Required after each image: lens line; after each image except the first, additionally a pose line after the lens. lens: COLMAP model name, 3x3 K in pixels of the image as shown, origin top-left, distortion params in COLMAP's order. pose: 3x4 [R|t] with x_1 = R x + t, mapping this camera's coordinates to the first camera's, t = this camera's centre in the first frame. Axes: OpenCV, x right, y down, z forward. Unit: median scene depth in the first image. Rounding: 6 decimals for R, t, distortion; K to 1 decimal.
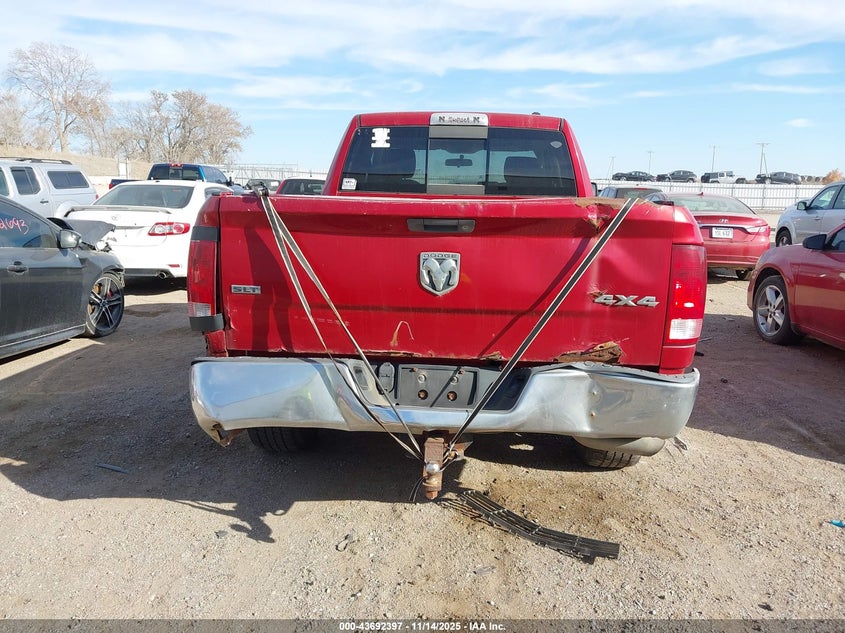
lens RADIAL K [[629.8, 0, 422.5], [0, 629.8, 316.5], [0, 0, 1]] dist [0.008565, -0.002618]
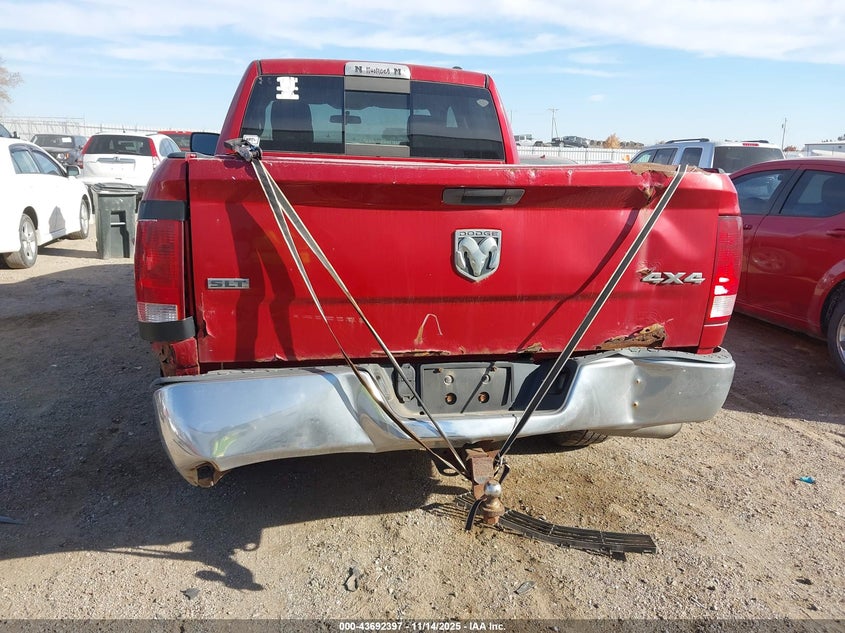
lens RADIAL K [[637.4, 0, 422.5], [0, 637.4, 316.5], [0, 0, 1]] dist [0.000133, 0.000623]
pose [[0.964528, -0.057495, 0.257644, -0.256686], [0.042477, 0.997078, 0.063487, -0.042444], [-0.260542, -0.050291, 0.964152, 0.199478]]
